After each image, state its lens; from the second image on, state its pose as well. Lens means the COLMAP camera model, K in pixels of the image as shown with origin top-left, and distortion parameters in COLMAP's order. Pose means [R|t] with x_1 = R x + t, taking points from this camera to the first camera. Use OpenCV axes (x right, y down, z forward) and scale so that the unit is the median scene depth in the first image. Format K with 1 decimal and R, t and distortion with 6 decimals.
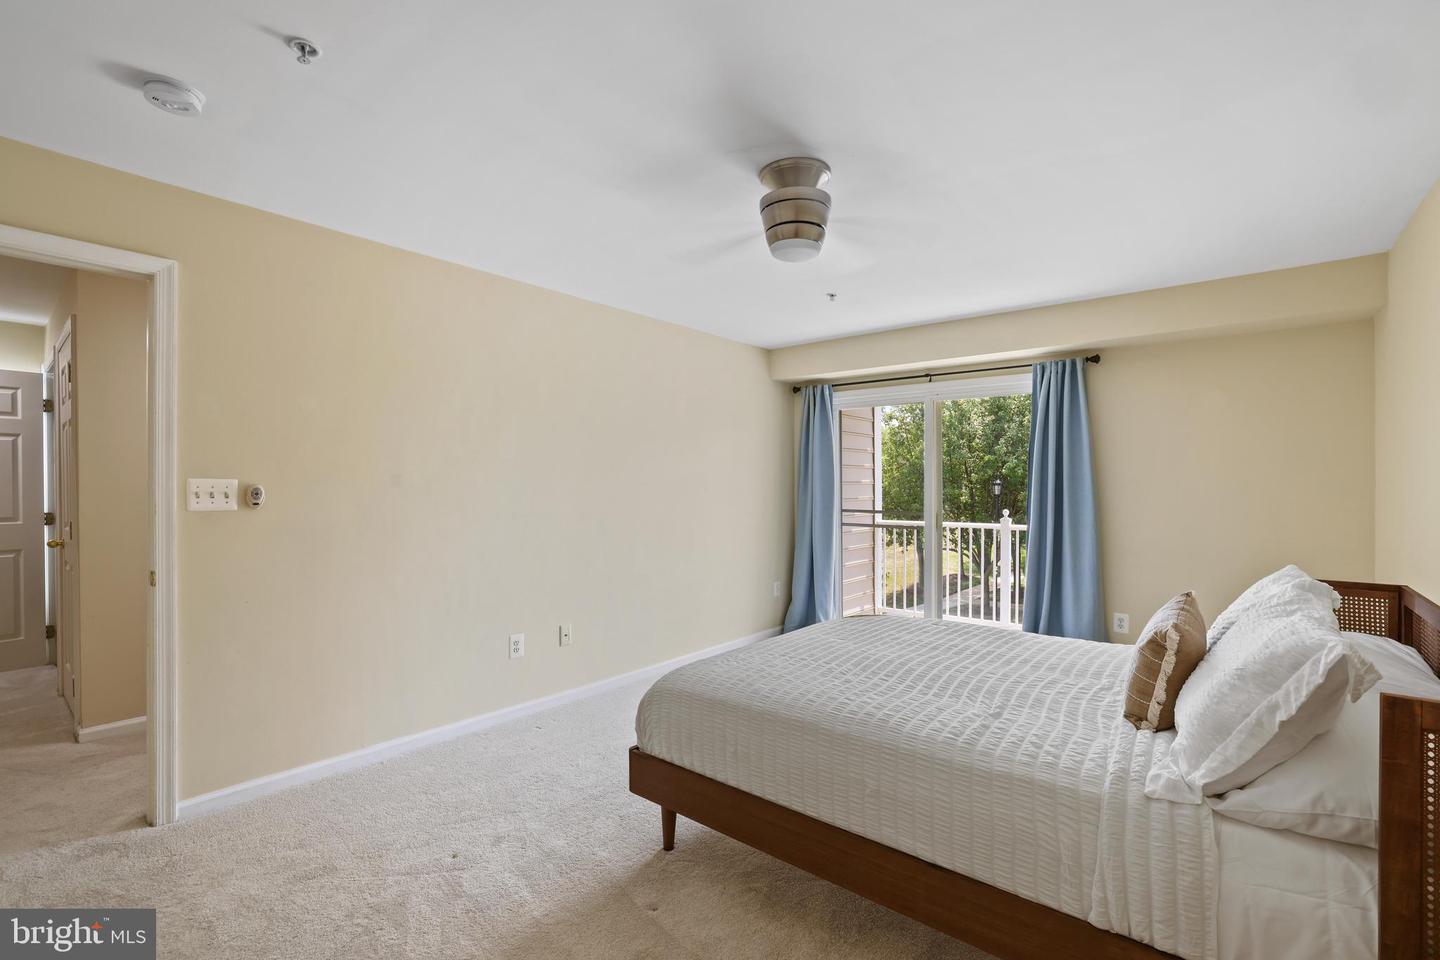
lens RADIAL K [[633.5, 0, 713.4], [0, 633.5, 452.7], [0, 0, 1]] dist [-0.048271, 0.016127]
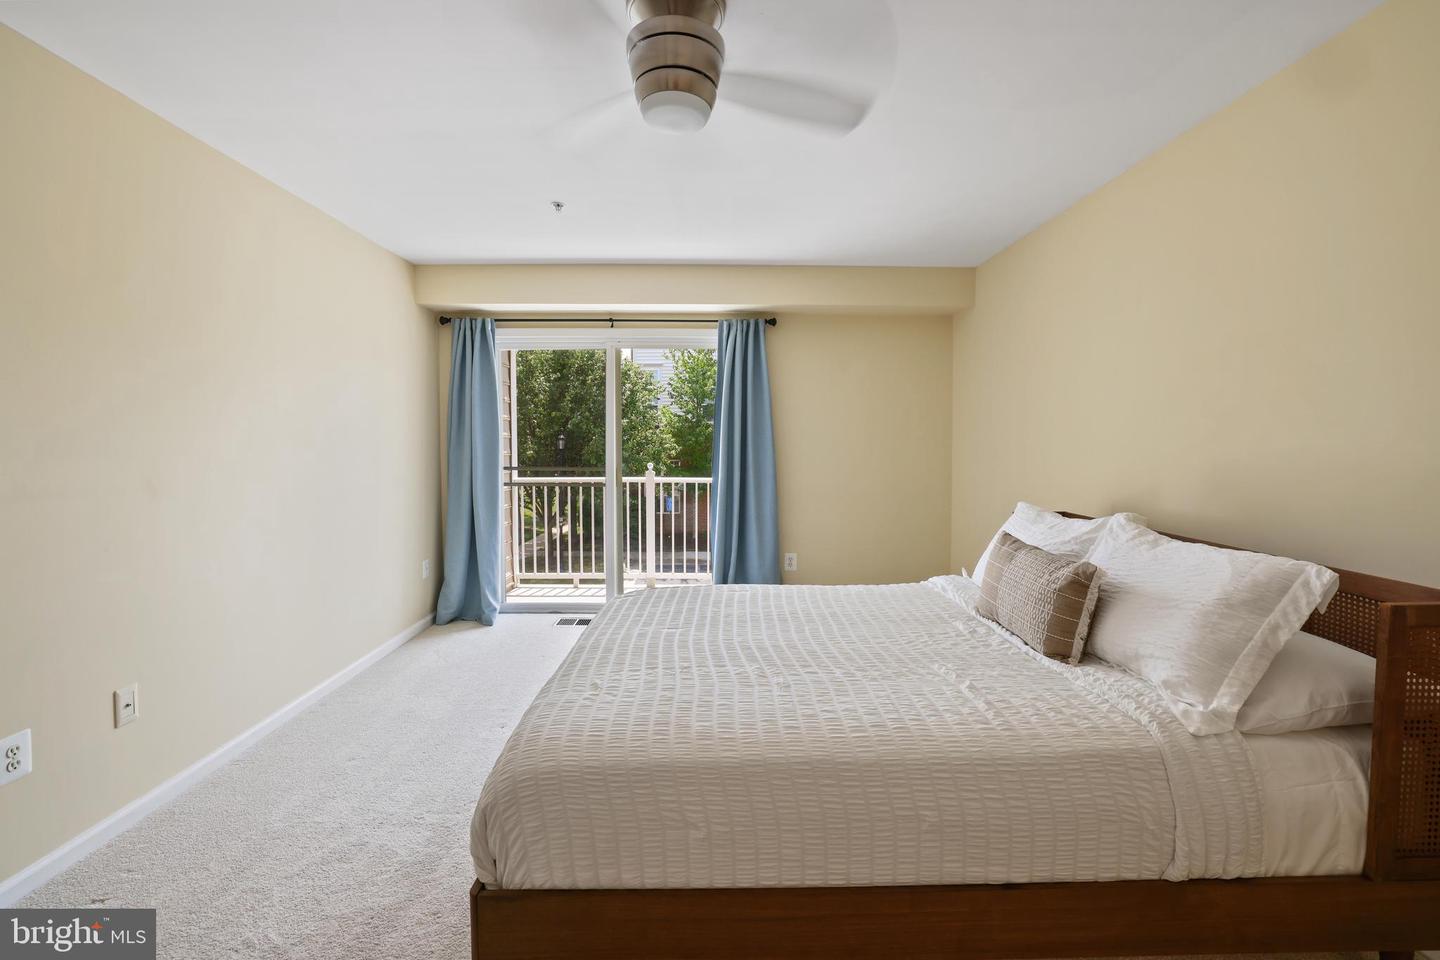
lens RADIAL K [[626.4, 0, 716.4], [0, 626.4, 441.2], [0, 0, 1]] dist [-0.045798, 0.015695]
pose [[0.756772, -0.002858, 0.653672, -0.190249], [-0.031622, 0.998660, 0.040976, 0.016413], [-0.652913, -0.051680, 0.755668, 0.260382]]
